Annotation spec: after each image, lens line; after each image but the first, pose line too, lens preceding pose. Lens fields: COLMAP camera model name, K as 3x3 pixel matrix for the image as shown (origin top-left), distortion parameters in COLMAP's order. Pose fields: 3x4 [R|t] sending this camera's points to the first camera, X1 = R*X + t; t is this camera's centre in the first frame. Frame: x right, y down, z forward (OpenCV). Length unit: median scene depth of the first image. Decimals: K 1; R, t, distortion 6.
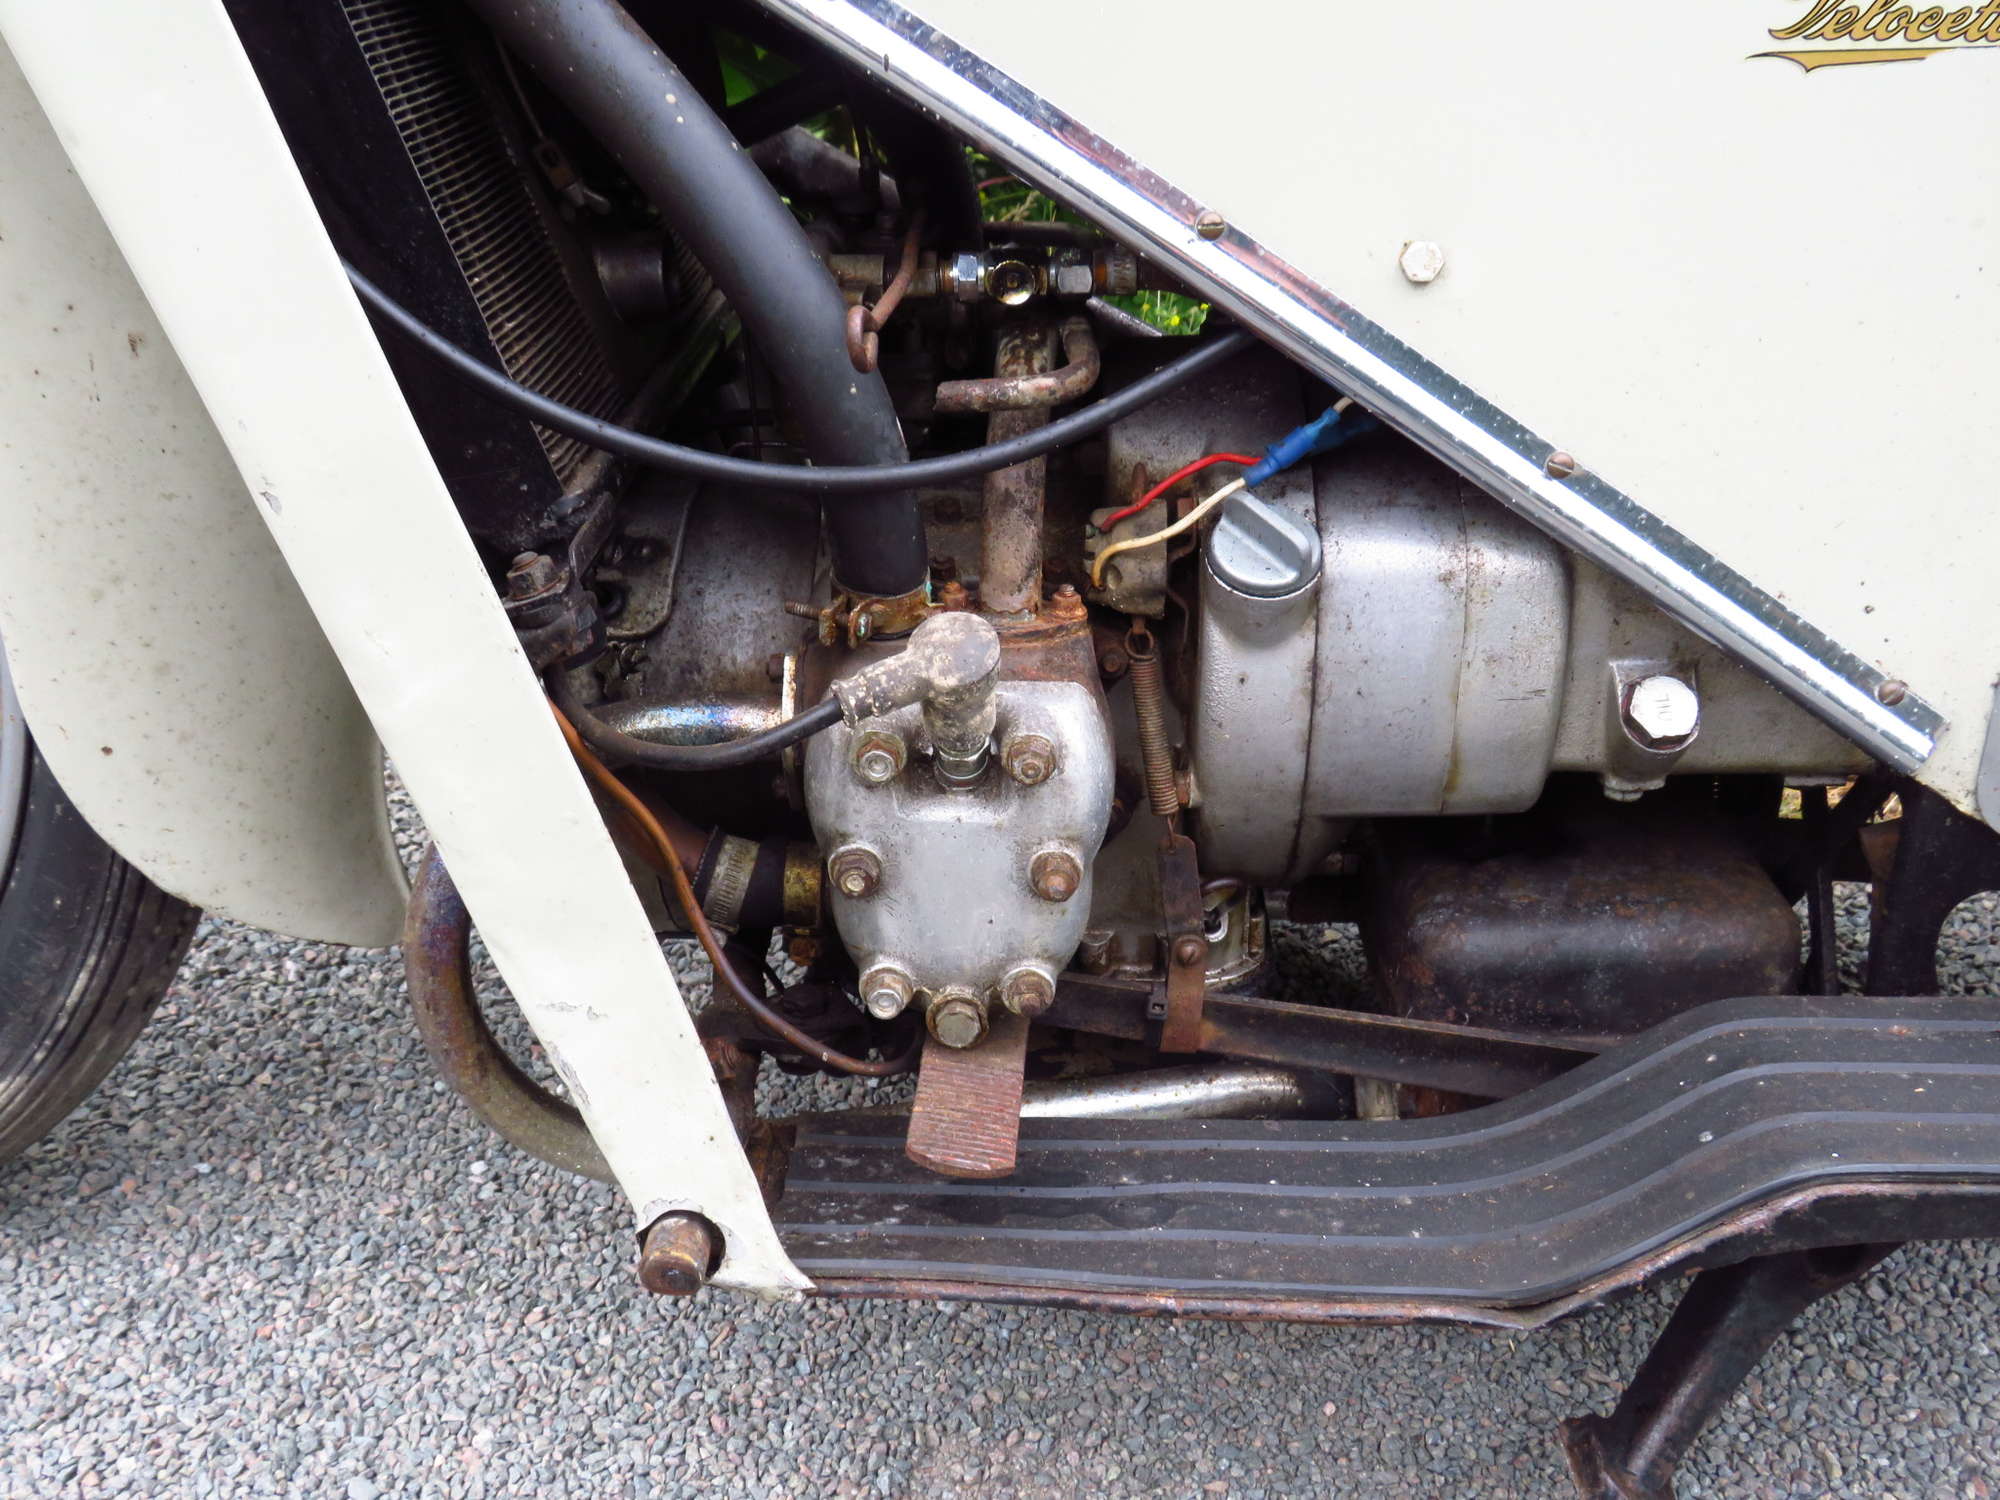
lens RADIAL K [[1978.4, 0, 994.5], [0, 1978.4, 747.0], [0, 0, 1]] dist [-0.053325, 0.000000]
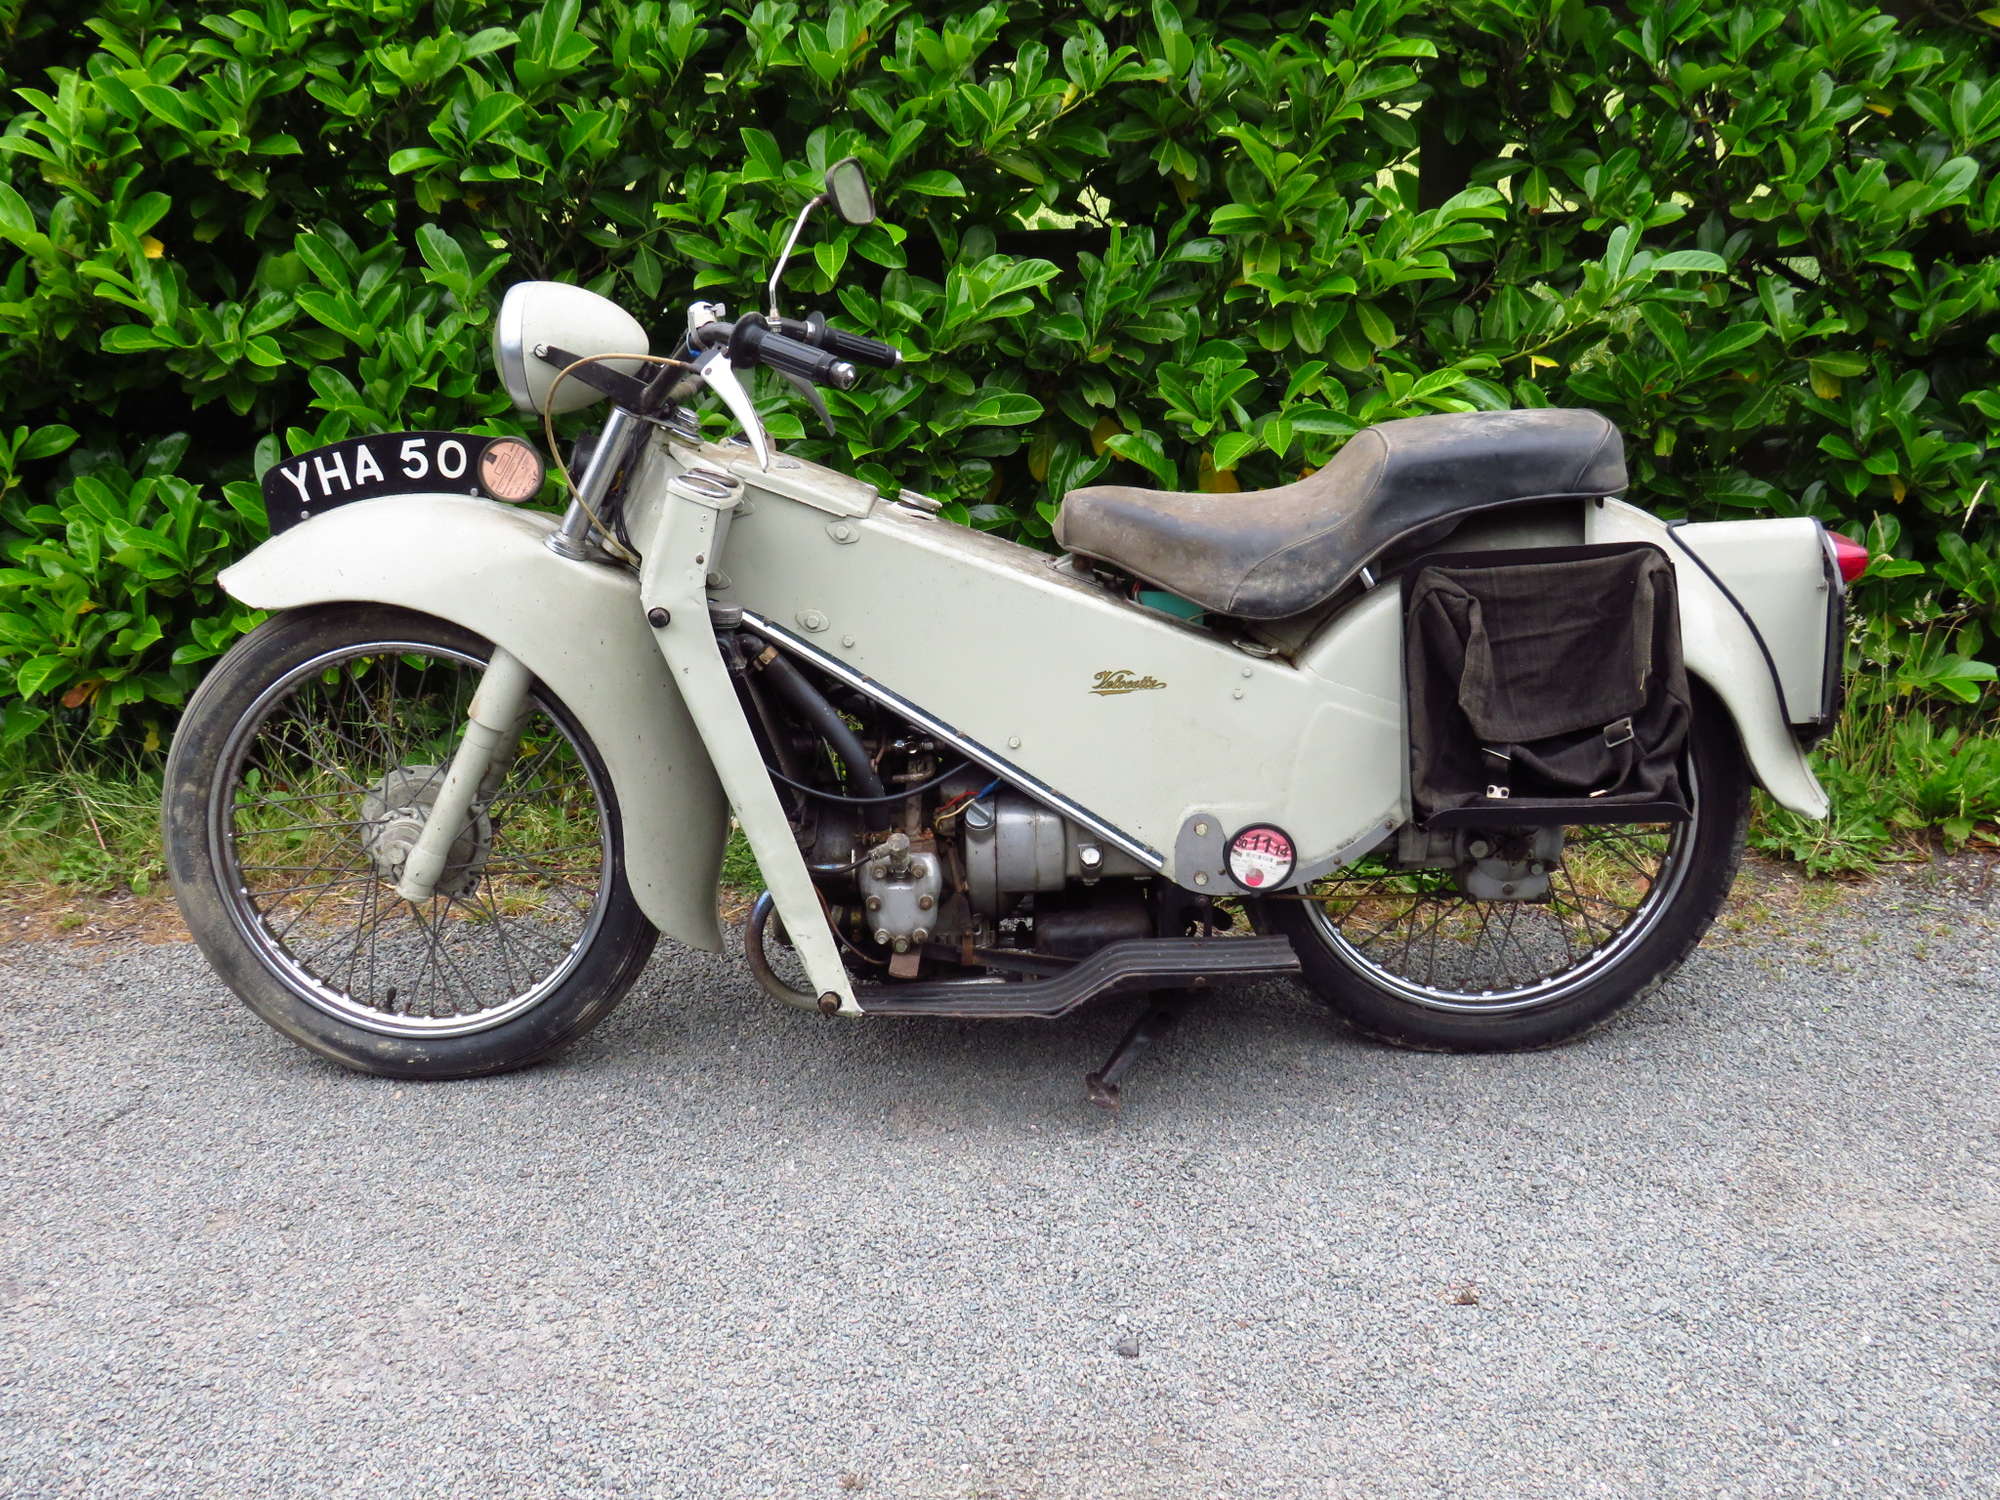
lens RADIAL K [[1978.4, 0, 996.5], [0, 1978.4, 749.8], [0, 0, 1]] dist [-0.053325, 0.000000]
pose [[0.999251, -0.024389, 0.030036, 0.056936], [0.028904, 0.986617, -0.160473, 0.374713], [-0.025720, 0.161221, 0.986583, -2.705074]]
